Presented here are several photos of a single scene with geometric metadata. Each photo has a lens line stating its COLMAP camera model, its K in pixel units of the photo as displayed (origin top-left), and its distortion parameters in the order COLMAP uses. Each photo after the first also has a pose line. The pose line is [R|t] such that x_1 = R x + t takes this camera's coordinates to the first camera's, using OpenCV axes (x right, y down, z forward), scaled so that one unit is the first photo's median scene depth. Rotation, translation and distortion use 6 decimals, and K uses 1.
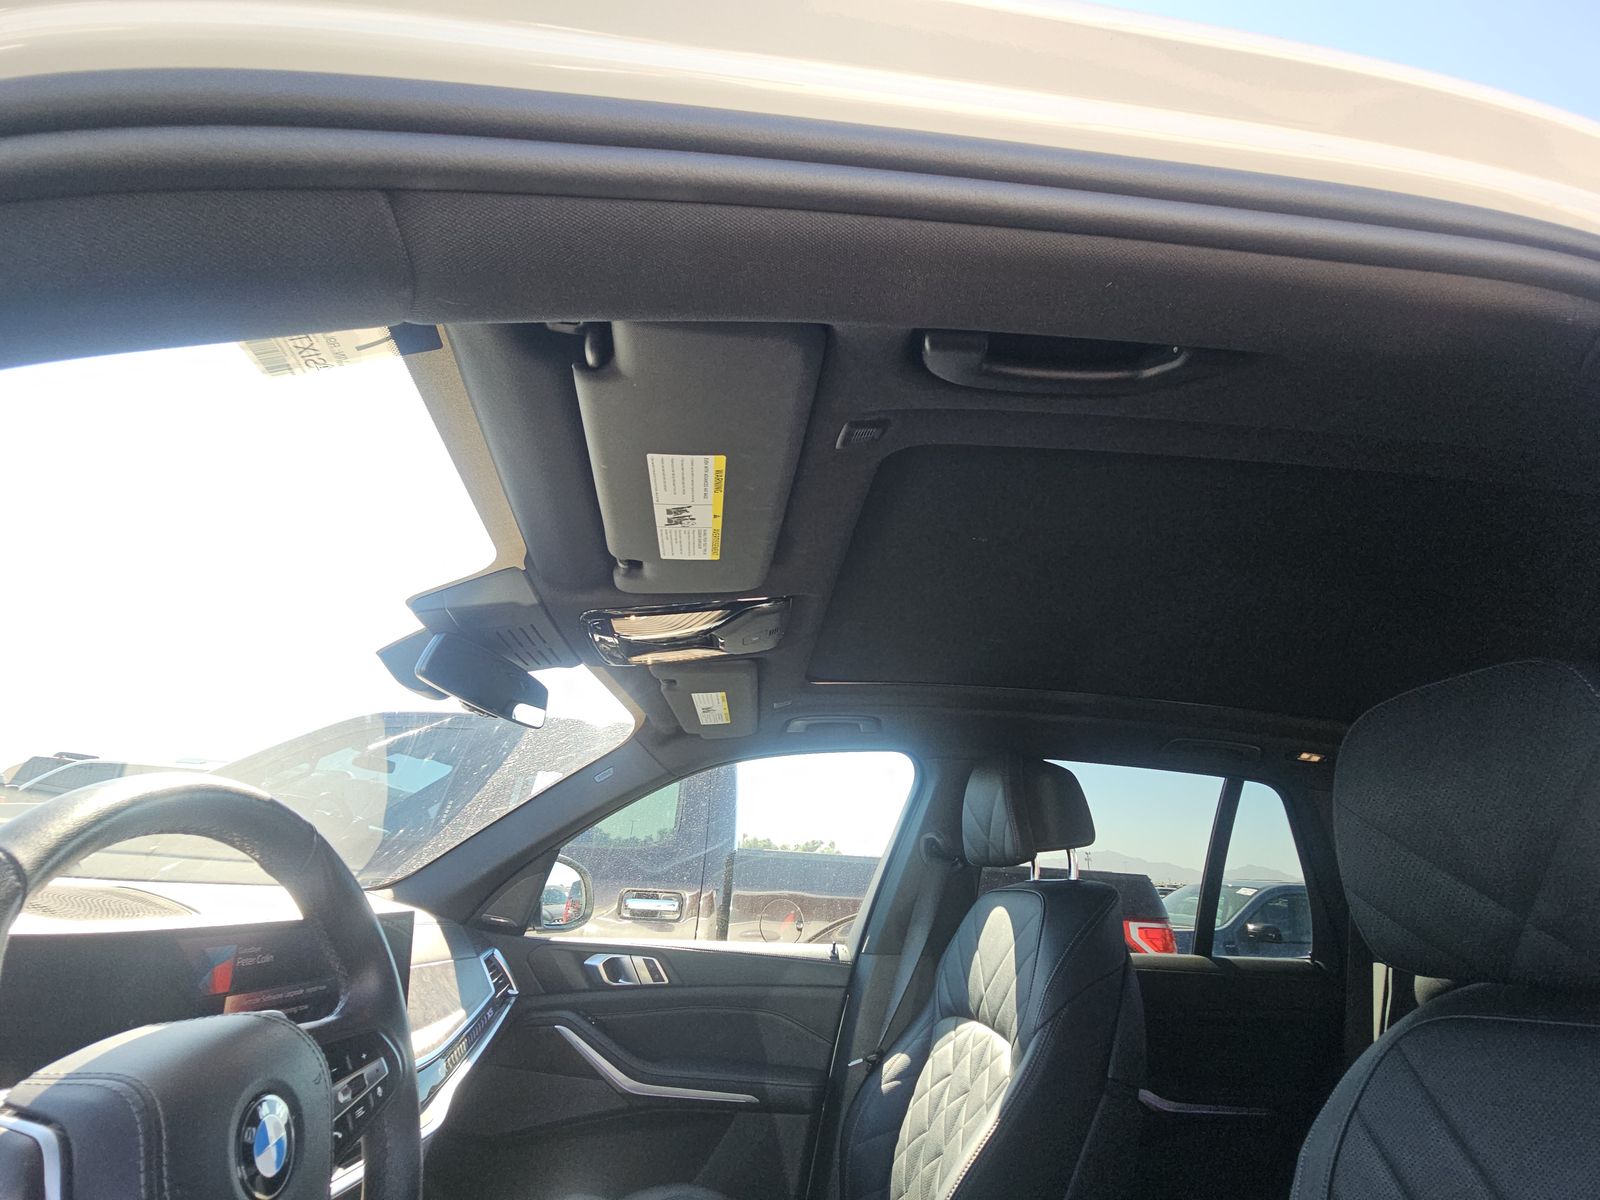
lens RADIAL K [[662.5, 0, 800.0], [0, 662.5, 600.0], [0, 0, 1]] dist [-0.002872, -0.000365]
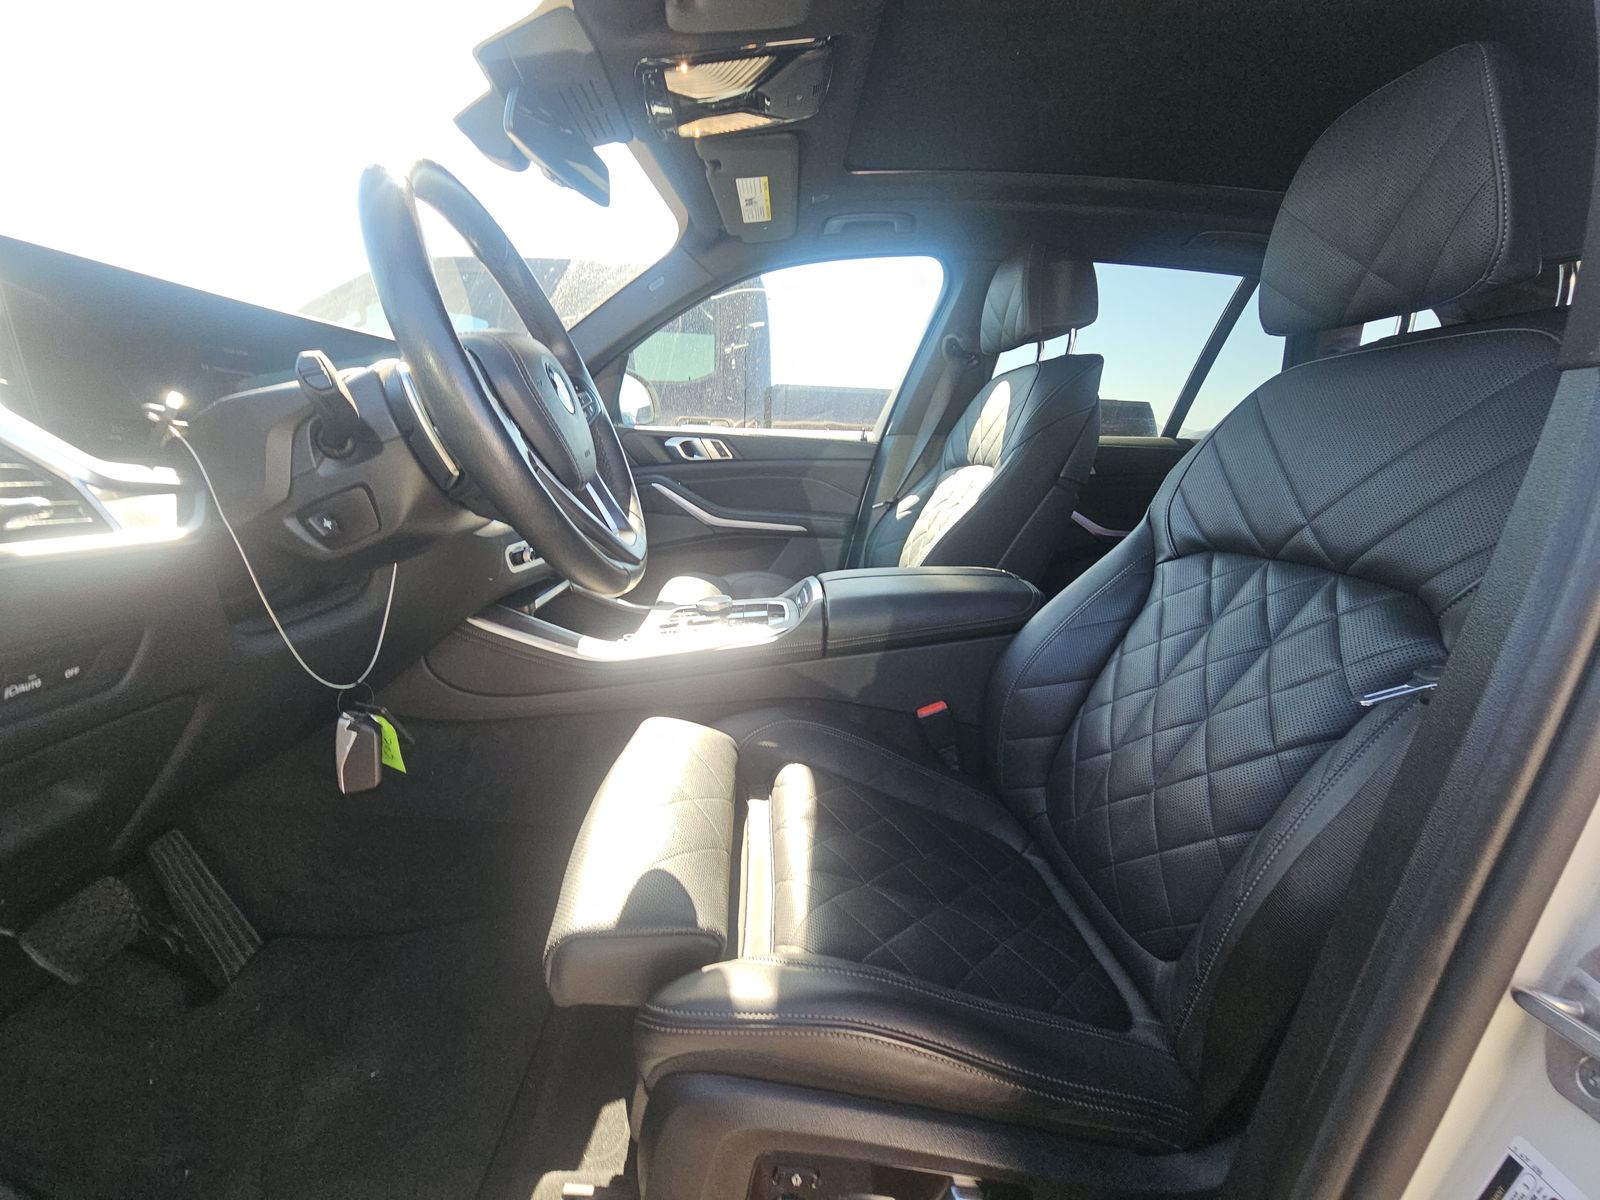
lens RADIAL K [[662.5, 0, 800.0], [0, 662.5, 600.0], [0, 0, 1]] dist [-0.002872, -0.000365]
pose [[0.999229, -0.005291, -0.038898, -0.022254], [0.026865, 0.814670, 0.579303, 0.070588], [0.028624, -0.579901, 0.814184, -0.208439]]
